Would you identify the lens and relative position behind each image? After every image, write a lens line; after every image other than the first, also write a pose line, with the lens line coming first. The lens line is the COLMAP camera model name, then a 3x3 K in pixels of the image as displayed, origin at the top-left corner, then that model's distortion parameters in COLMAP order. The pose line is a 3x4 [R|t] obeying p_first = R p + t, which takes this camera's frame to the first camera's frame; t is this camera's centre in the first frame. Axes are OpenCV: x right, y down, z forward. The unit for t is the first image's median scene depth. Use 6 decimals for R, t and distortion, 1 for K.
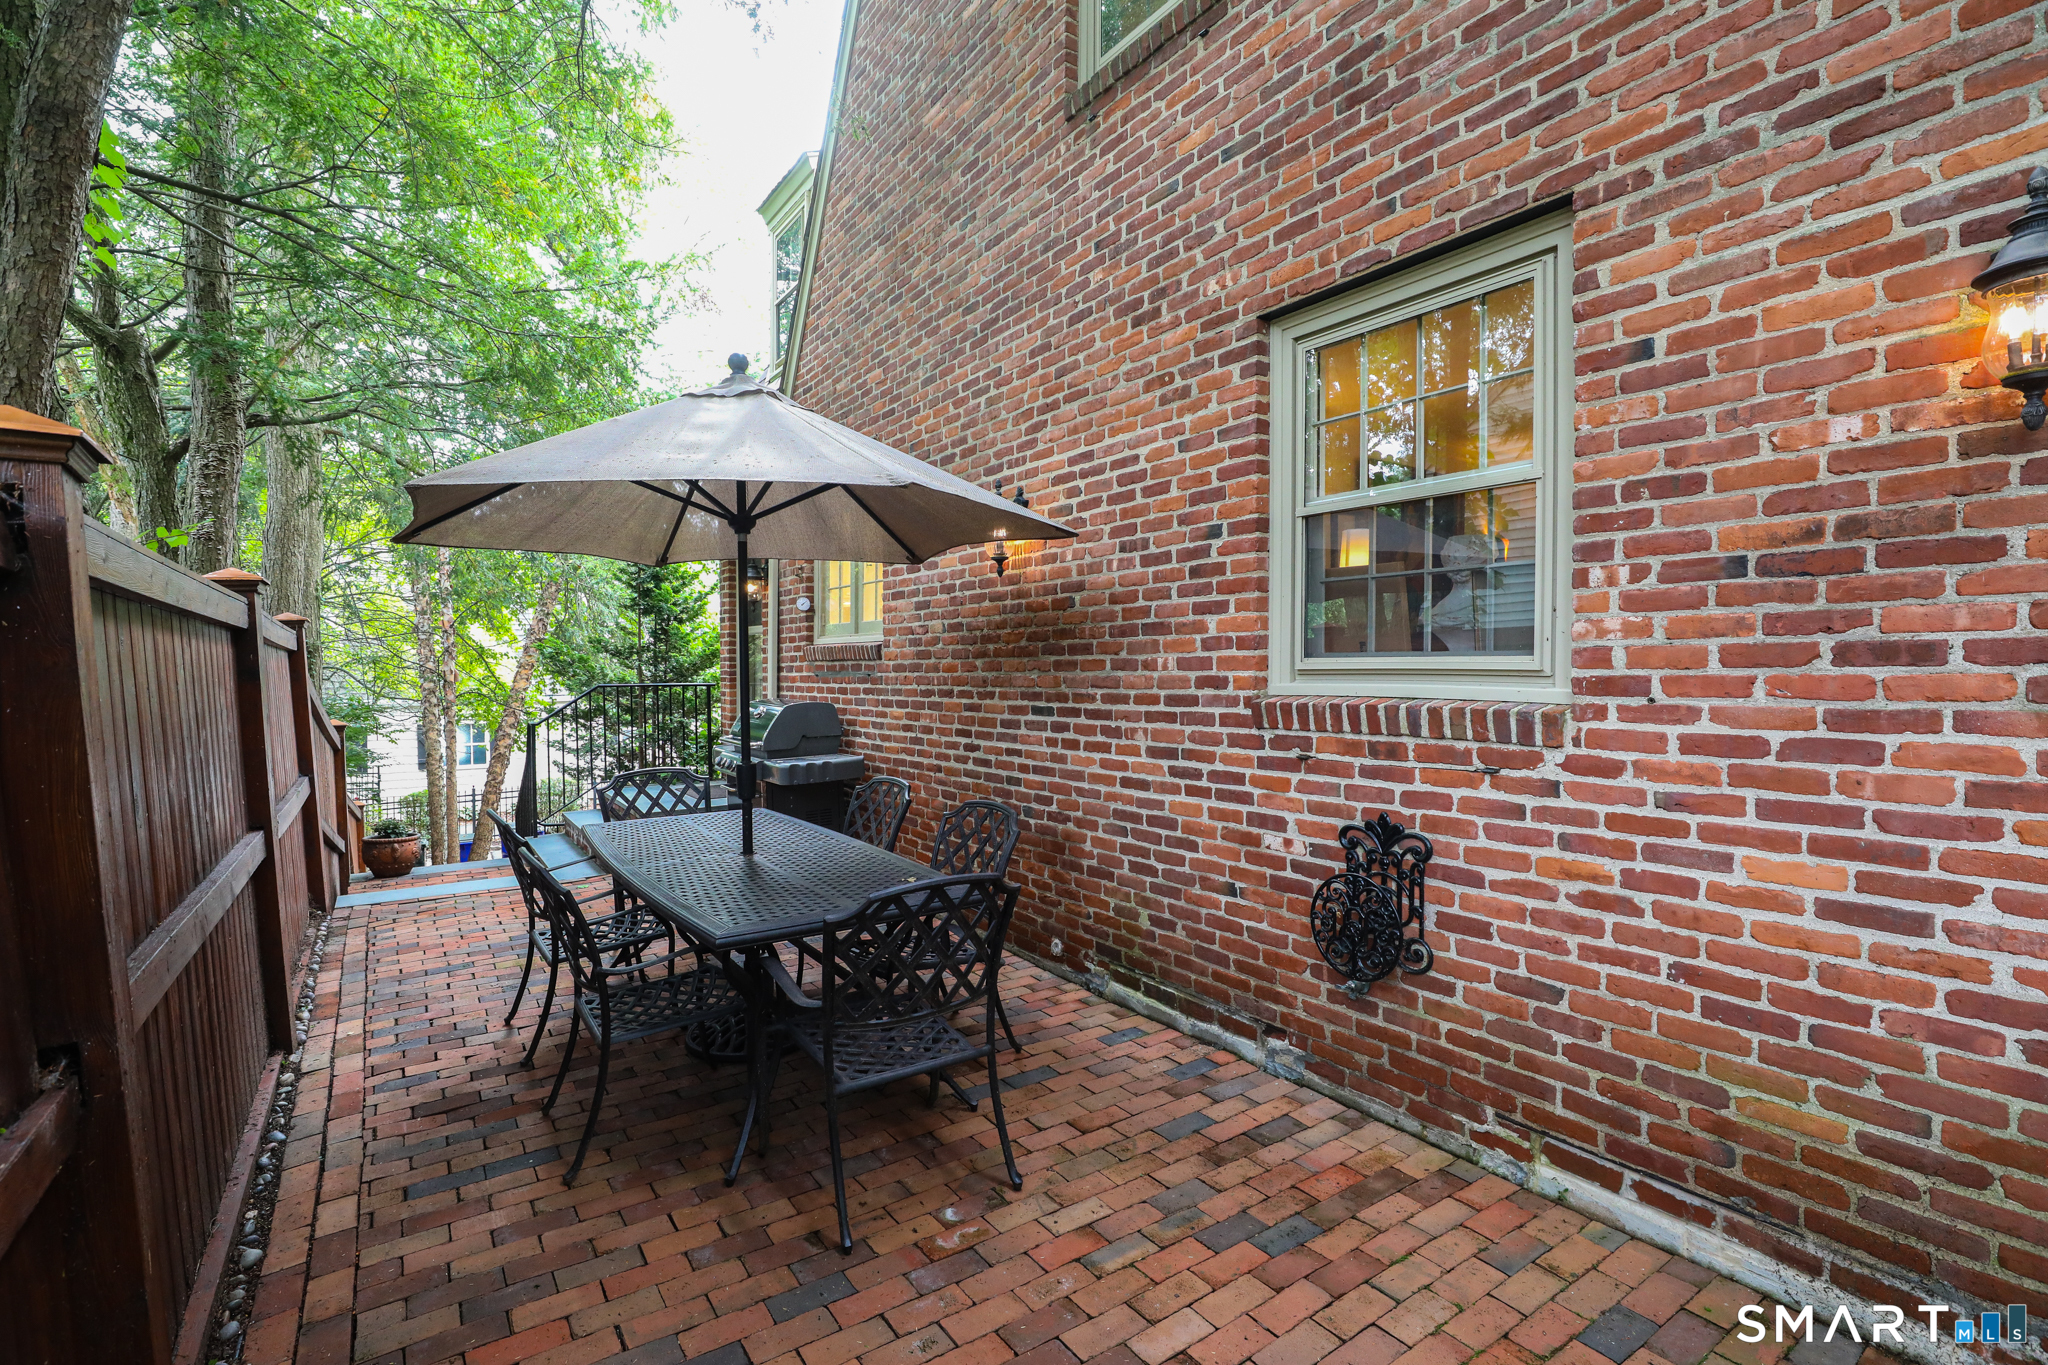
lens RADIAL K [[945.0, 0, 1023.3], [0, 945.0, 680.2], [0, 0, 1]] dist [-0.035379, 0.005162]
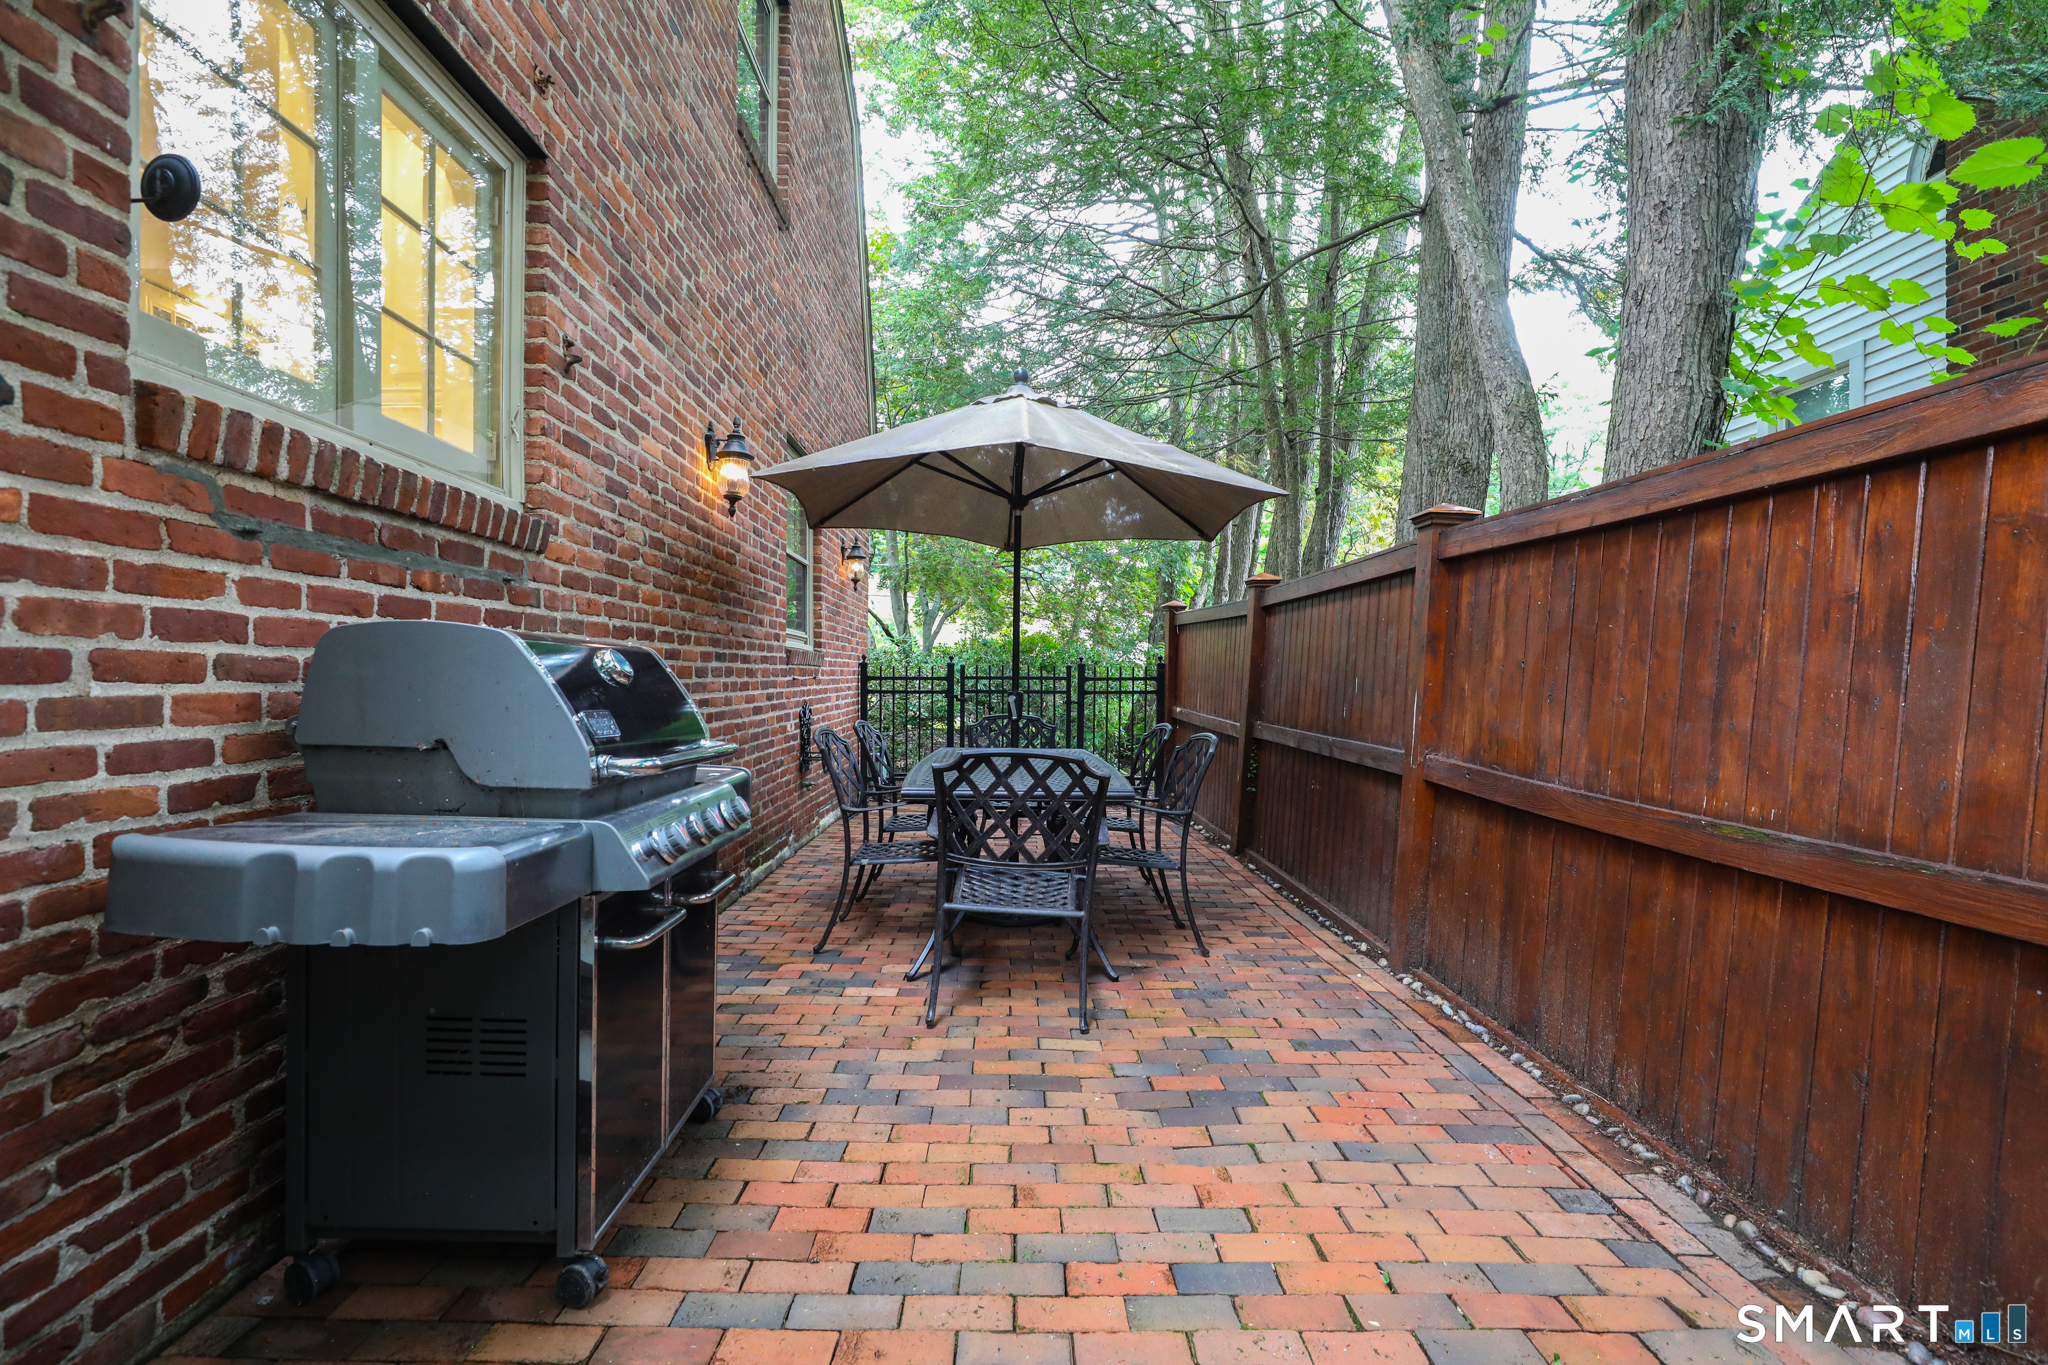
lens RADIAL K [[945.0, 0, 1019.1], [0, 945.0, 679.3], [0, 0, 1]] dist [-0.035379, 0.005162]
pose [[-0.840911, -0.004618, 0.541154, -0.719375], [0.000385, 0.999958, 0.009132, 0.042549], [-0.541174, 0.007888, -0.840874, 1.519098]]
